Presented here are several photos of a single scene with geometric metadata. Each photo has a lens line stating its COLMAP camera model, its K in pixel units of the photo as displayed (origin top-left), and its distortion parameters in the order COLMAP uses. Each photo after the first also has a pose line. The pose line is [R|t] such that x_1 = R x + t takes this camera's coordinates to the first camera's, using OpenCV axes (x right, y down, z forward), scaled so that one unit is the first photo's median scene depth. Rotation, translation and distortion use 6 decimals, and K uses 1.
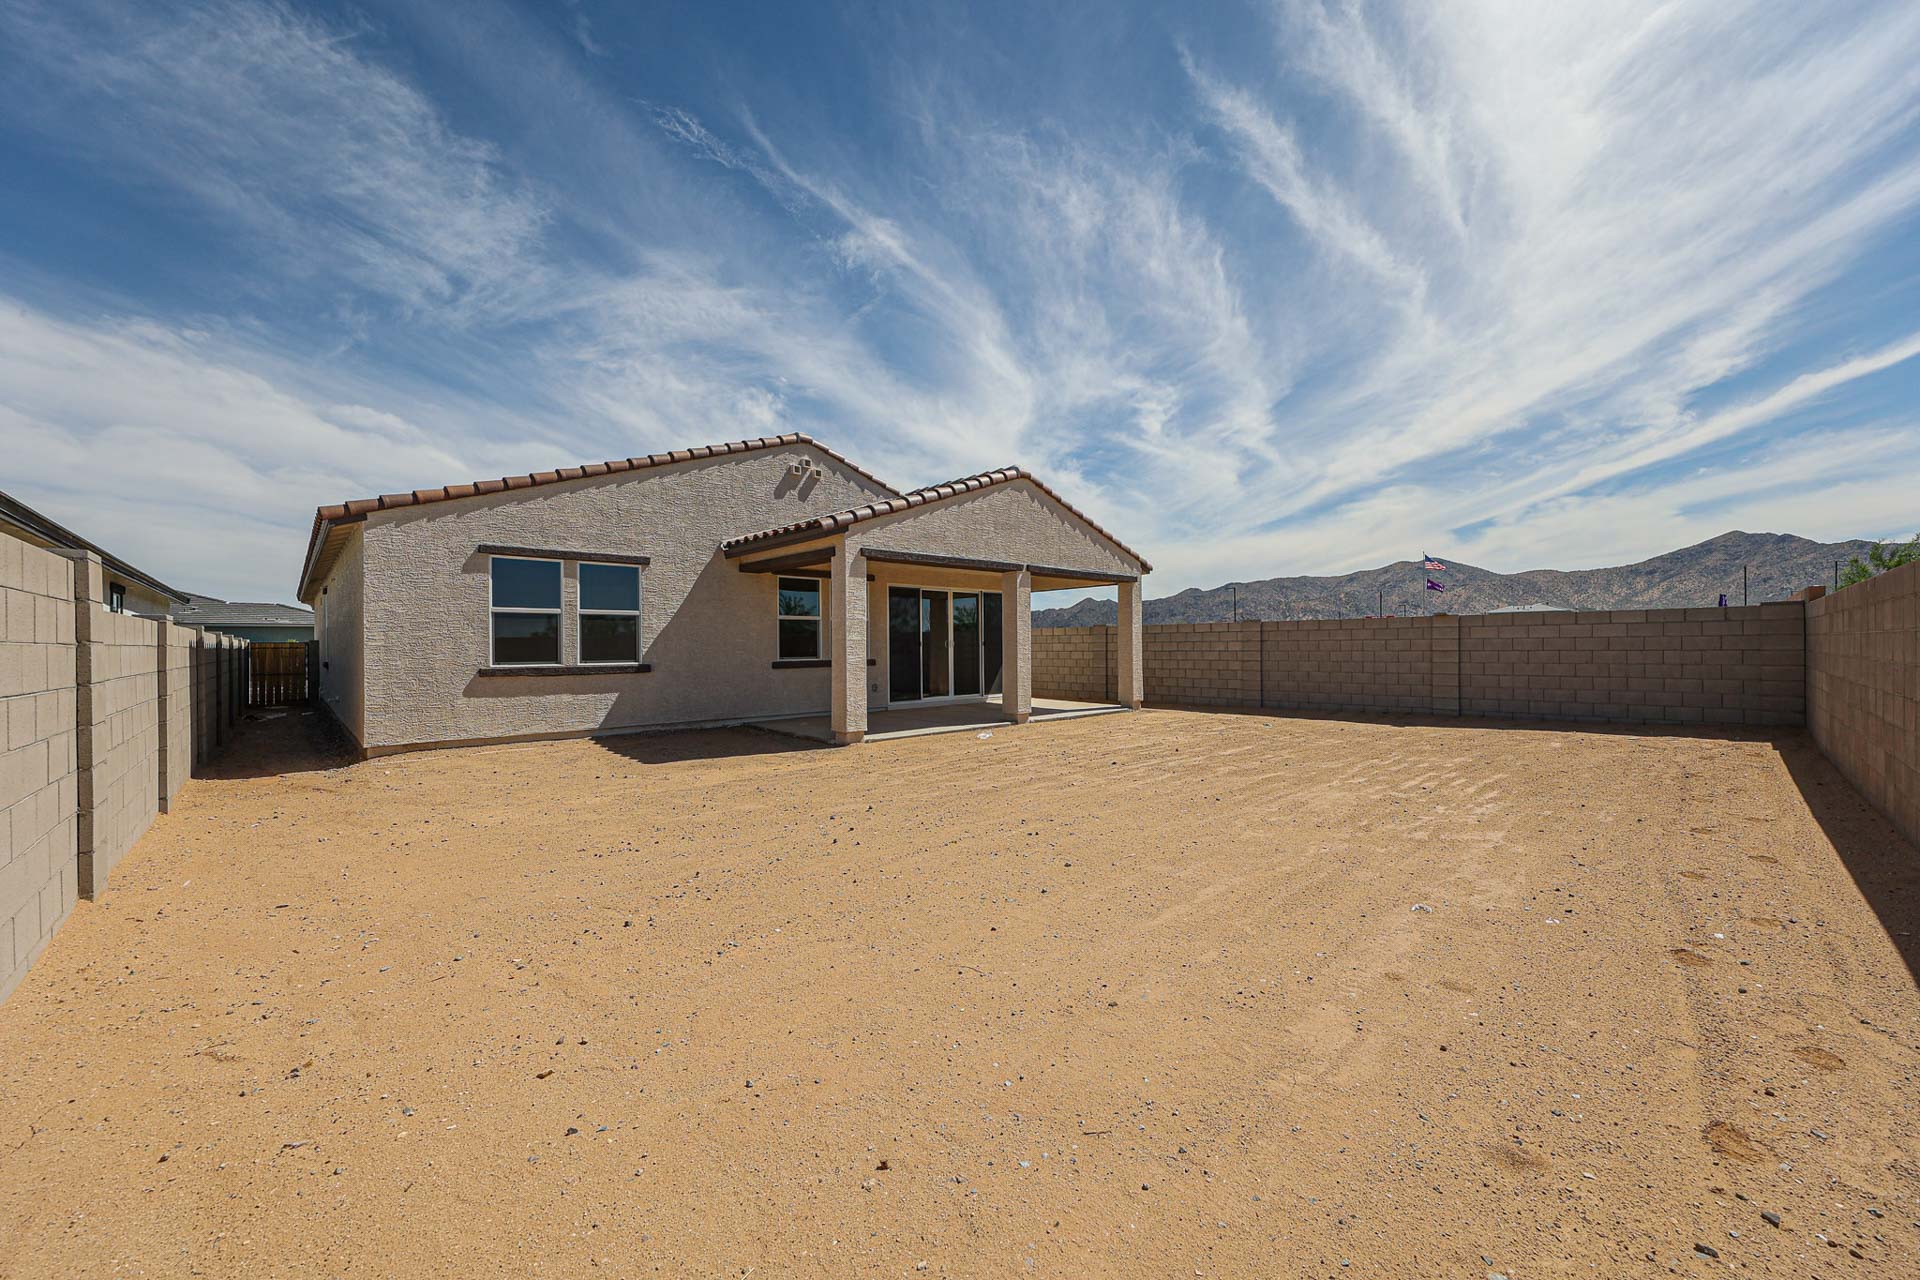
lens RADIAL K [[703.6, 0, 960.0], [0, 703.6, 640.0], [0, 0, 1]] dist [-0.001565, -0.000093]
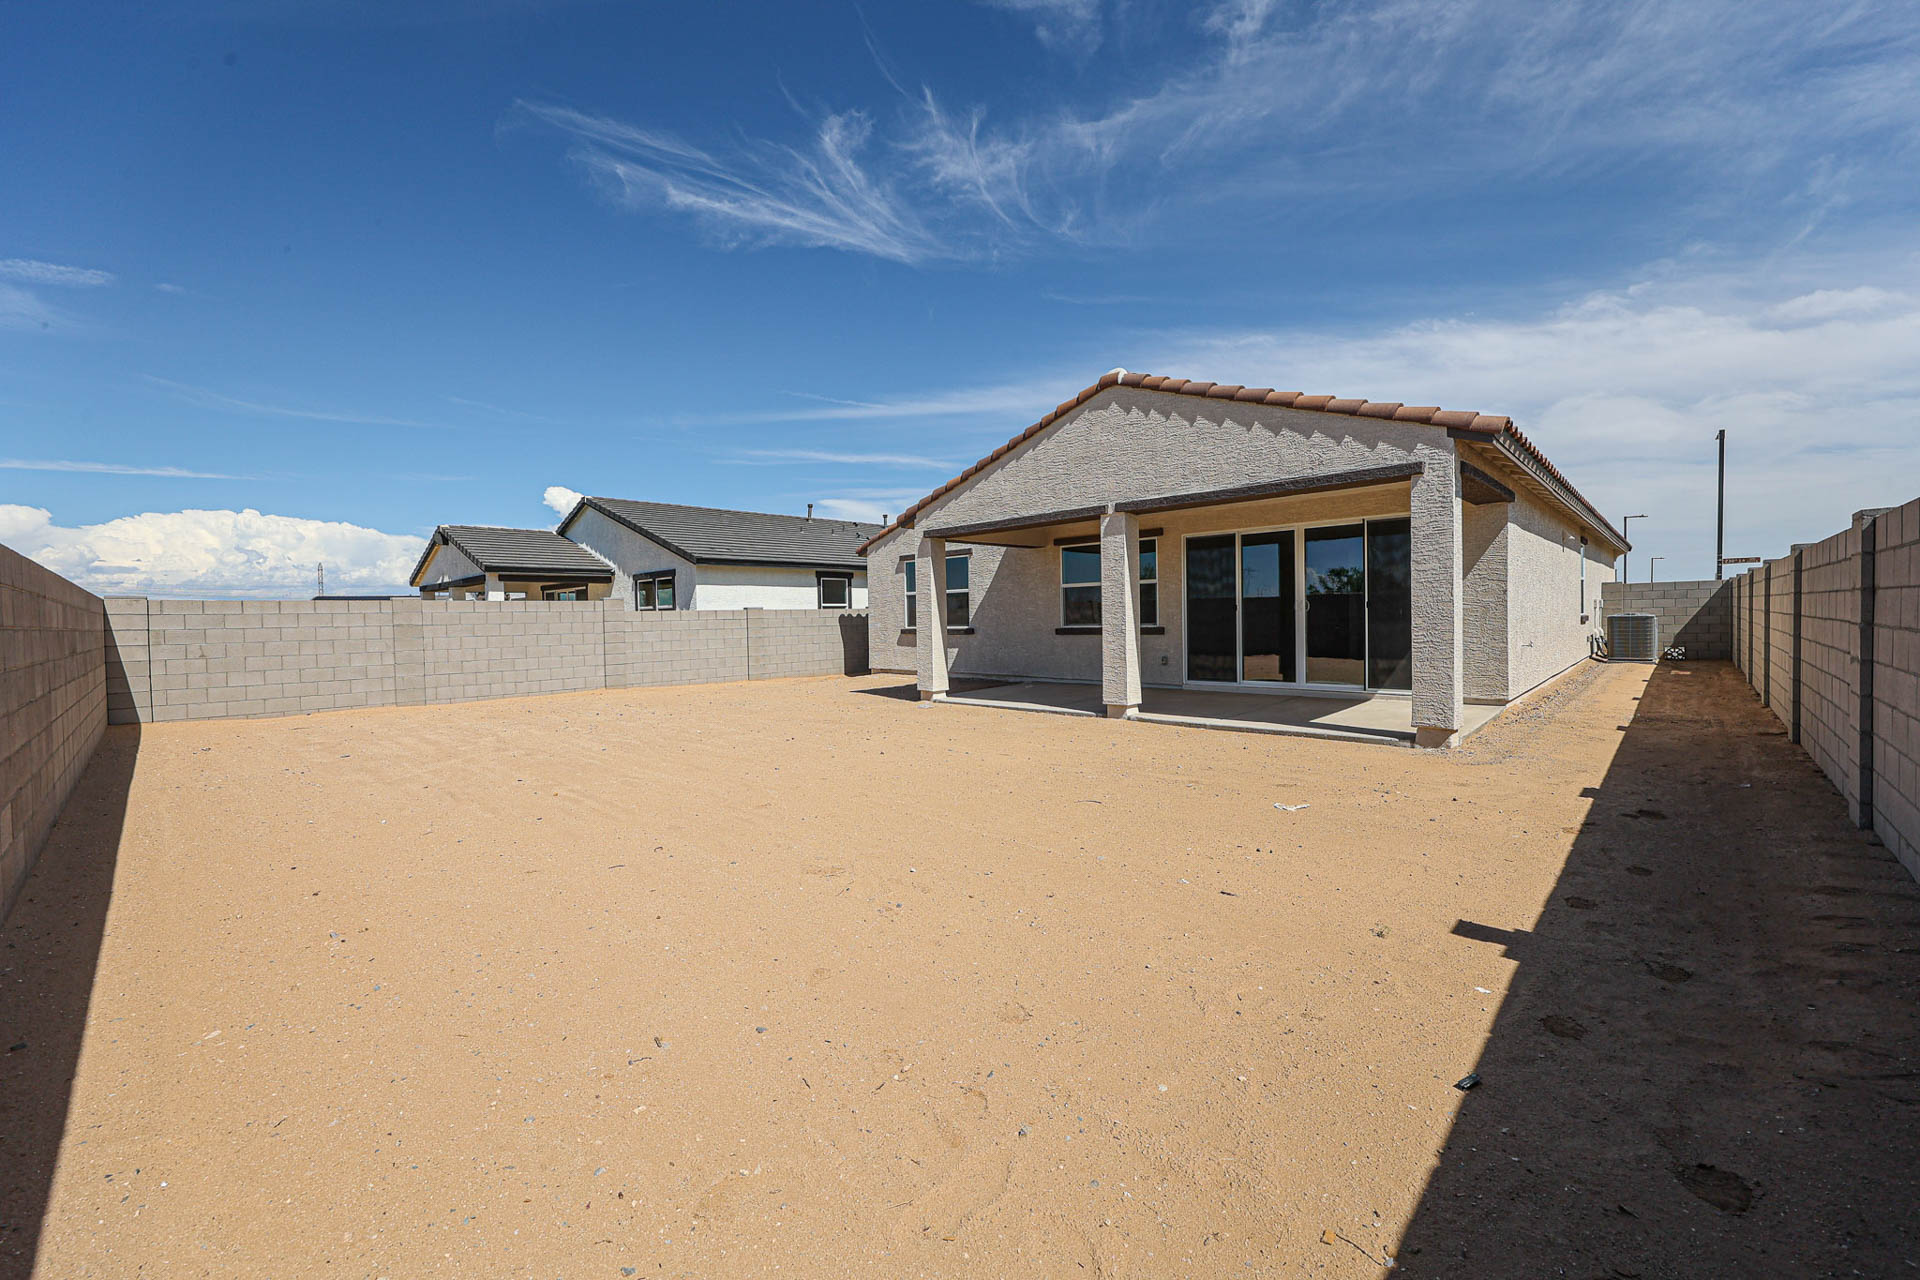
lens RADIAL K [[766.7, 0, 960.0], [0, 766.7, 640.0], [0, 0, 1]] dist [0.000803, 0.000047]
pose [[0.053188, 0.036458, -0.997919, 0.879120], [0.028275, 0.998878, 0.038001, 0.000164], [0.998184, -0.030237, 0.052098, 0.779924]]
